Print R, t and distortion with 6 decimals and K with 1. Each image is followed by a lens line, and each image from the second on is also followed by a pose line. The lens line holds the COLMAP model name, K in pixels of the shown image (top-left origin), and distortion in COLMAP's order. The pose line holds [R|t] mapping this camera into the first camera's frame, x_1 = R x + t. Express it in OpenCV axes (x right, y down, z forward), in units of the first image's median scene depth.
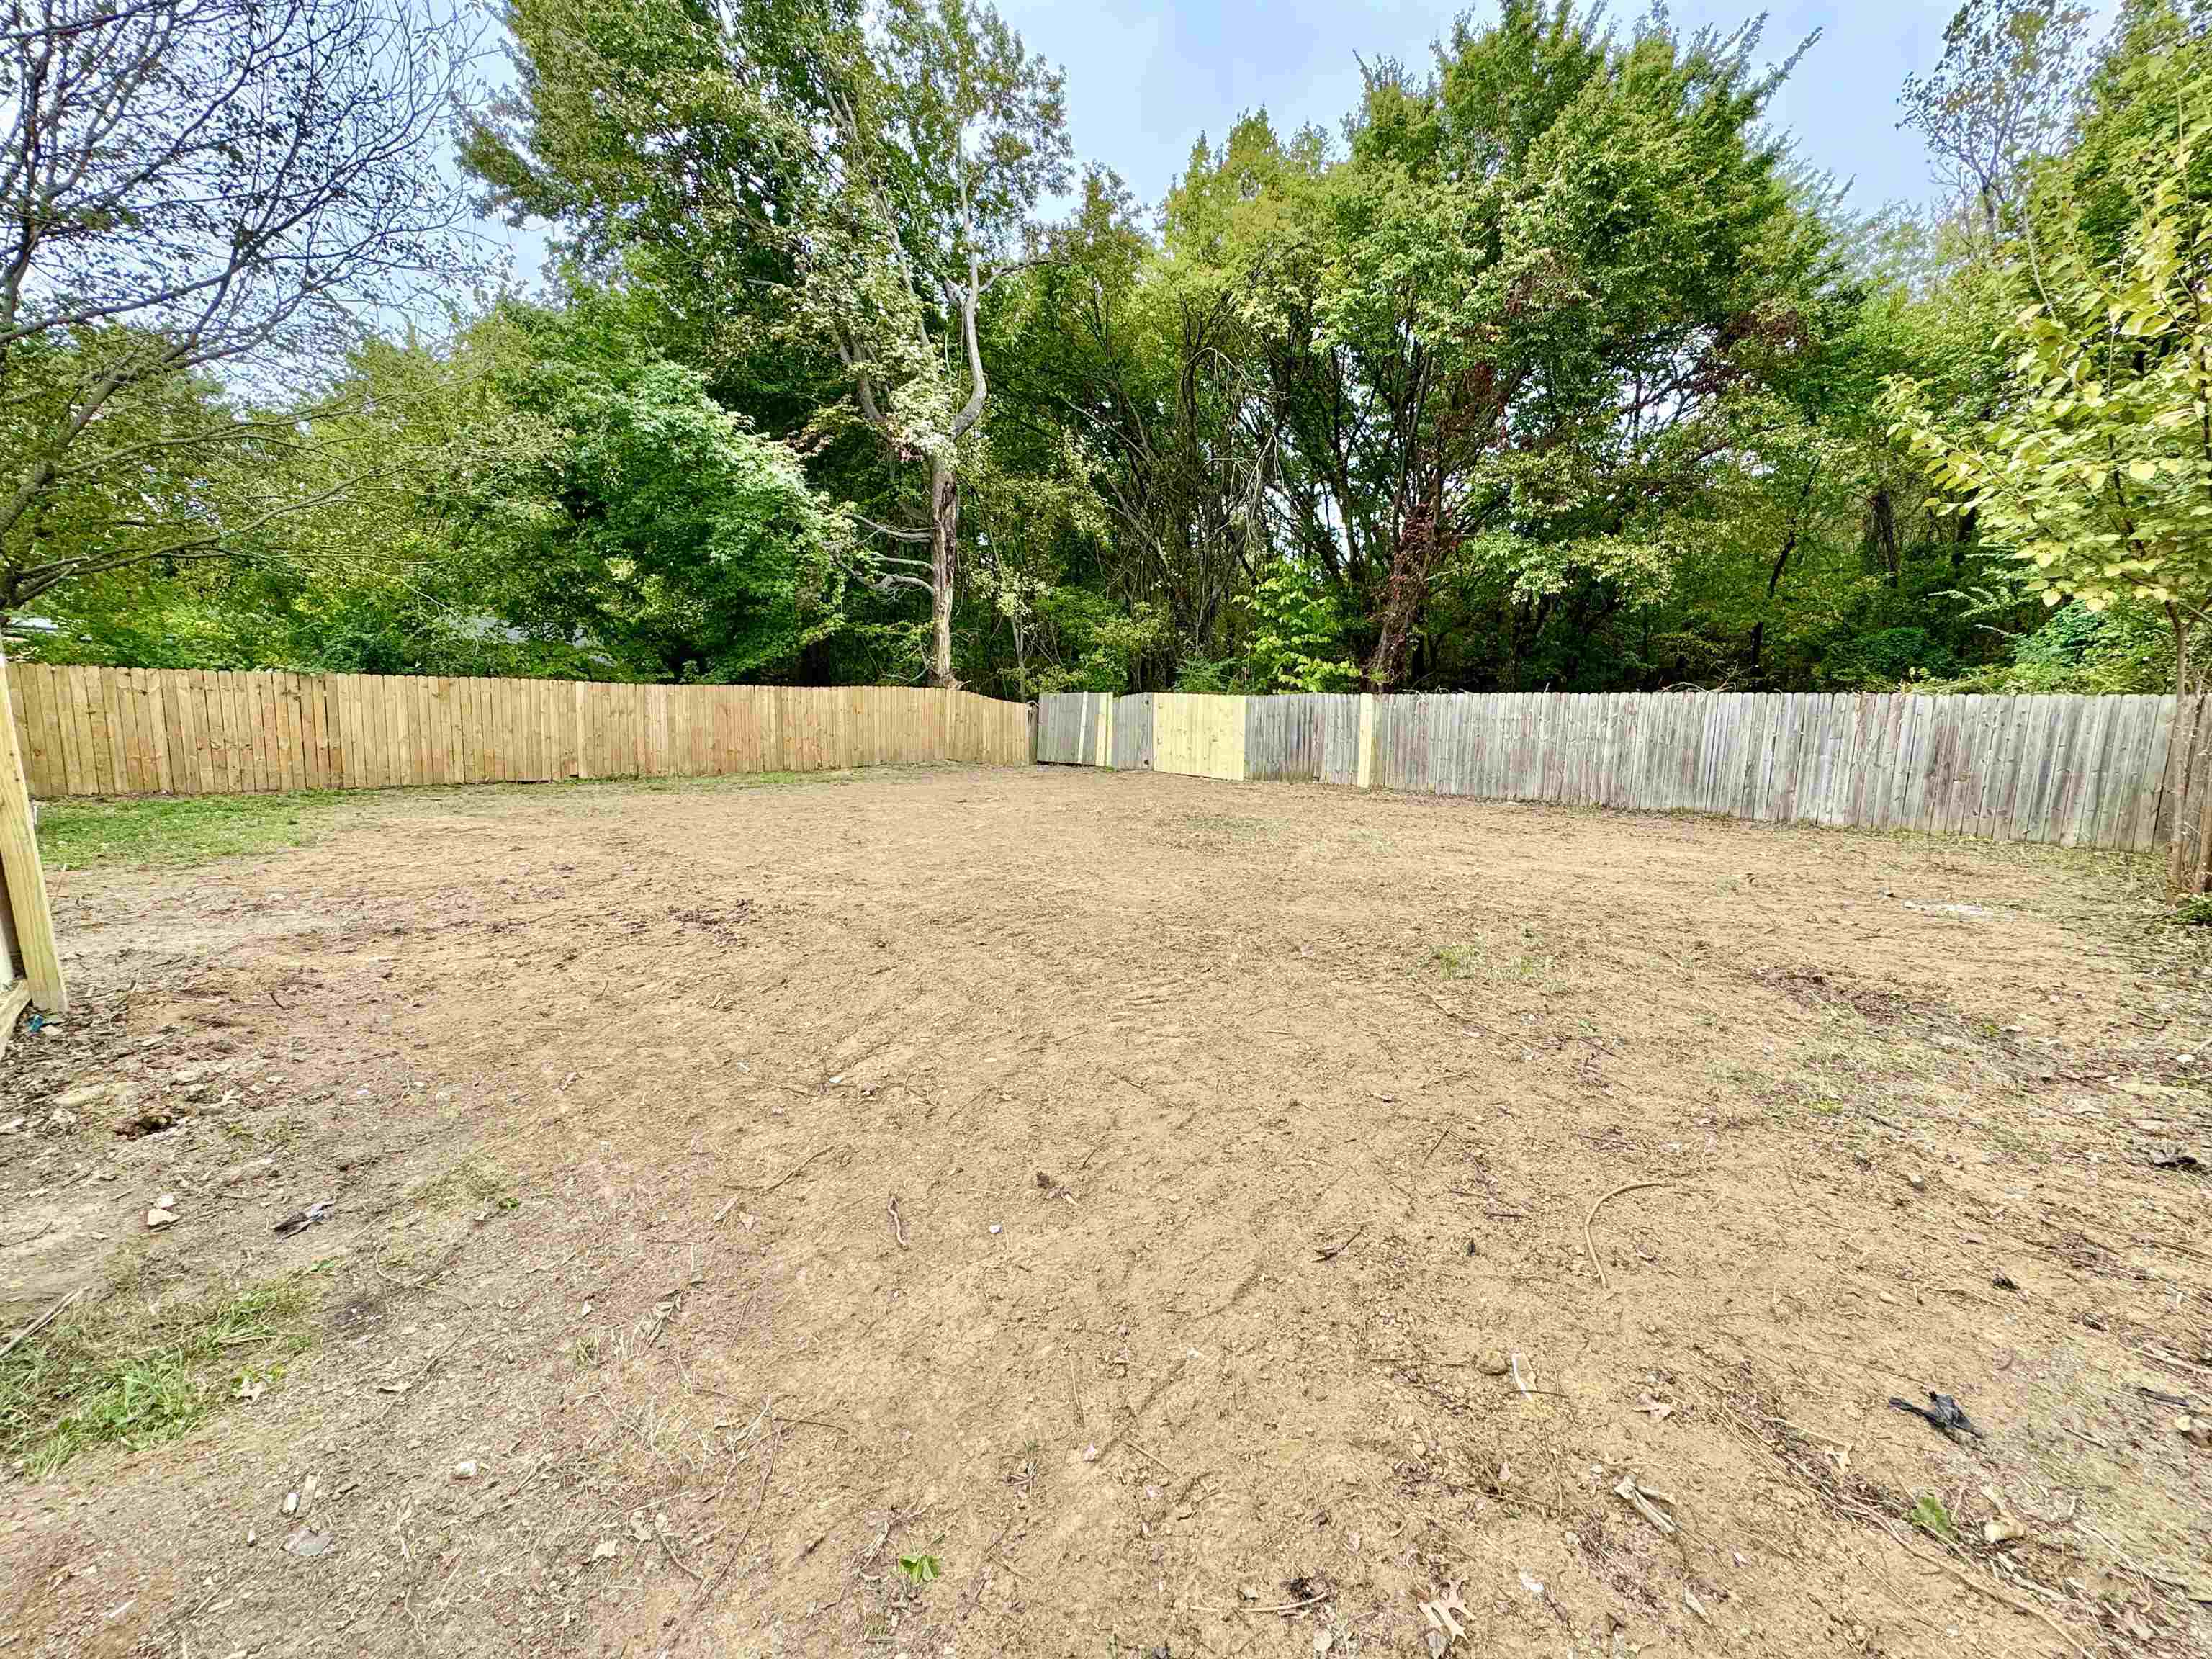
lens RADIAL K [[880.0, 0, 1106.0], [0, 880.0, 834.5], [0, 0, 1]] dist [-0.006247, 0.001028]
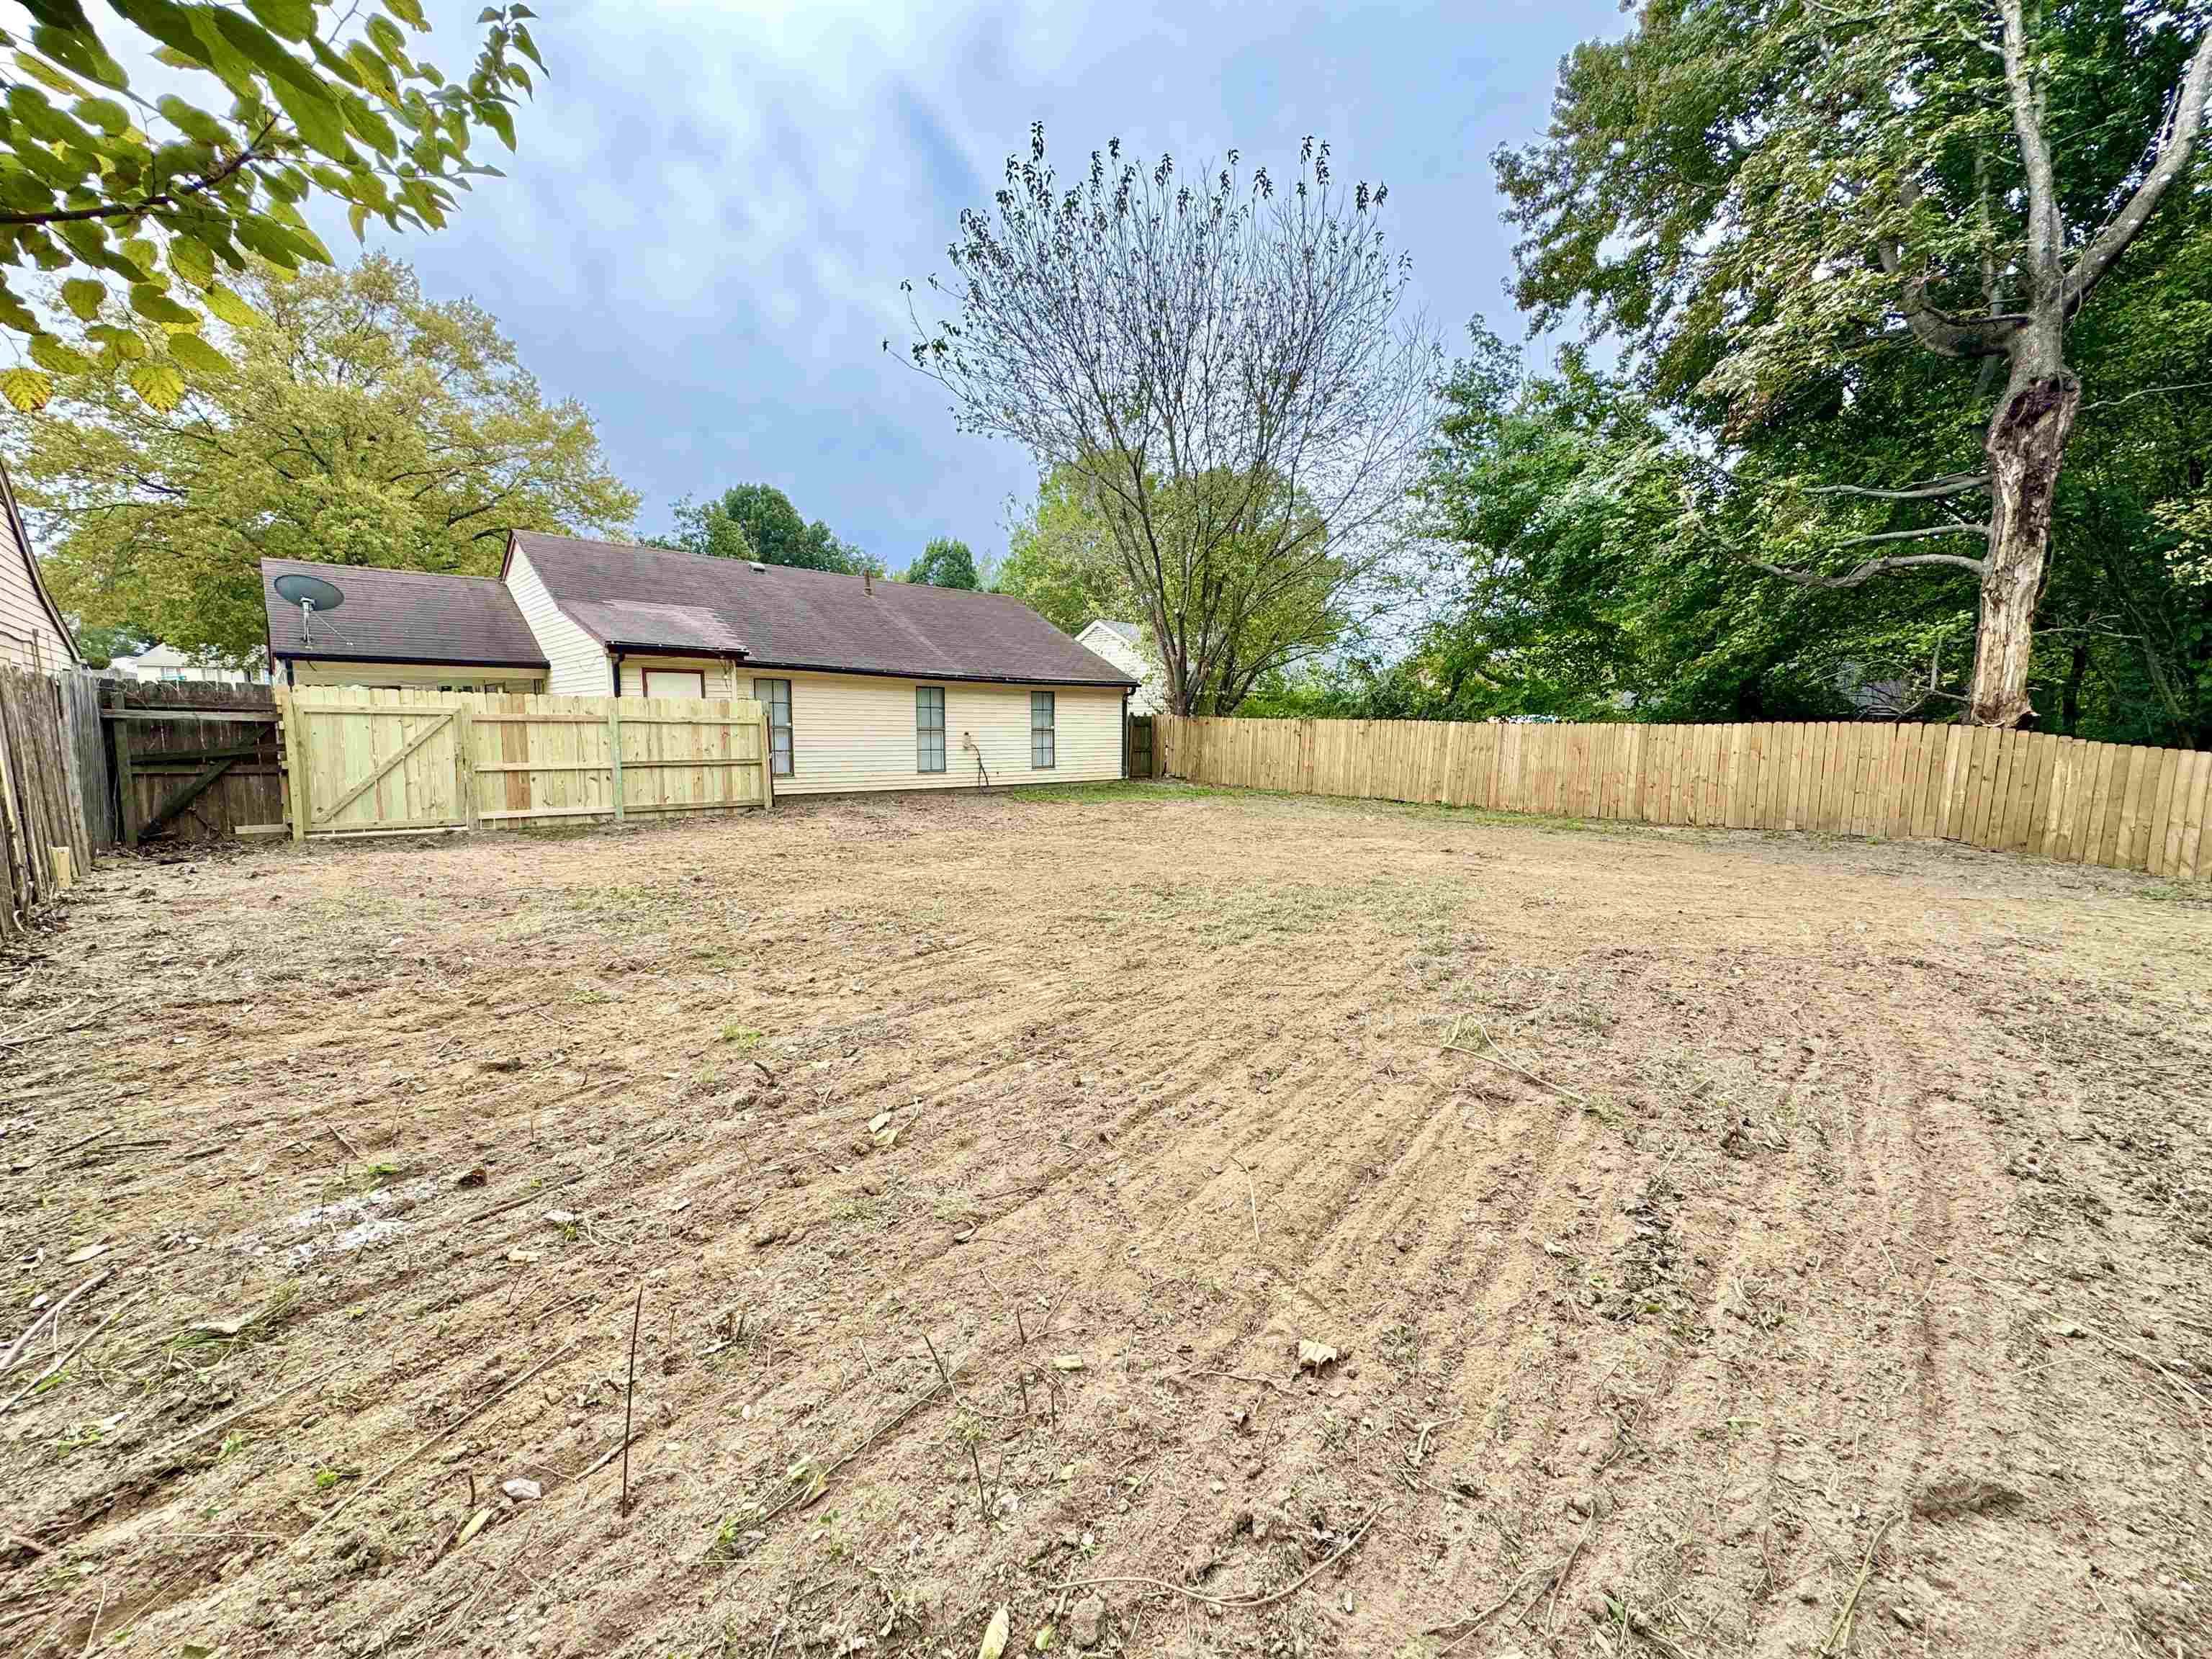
lens RADIAL K [[880.0, 0, 1104.1], [0, 880.0, 838.5], [0, 0, 1]] dist [-0.006247, 0.001028]
pose [[0.005969, 0.112995, -0.993578, 0.632289], [-0.168346, 0.979528, 0.110386, -0.080403], [0.985710, 0.166606, 0.024869, 0.595242]]
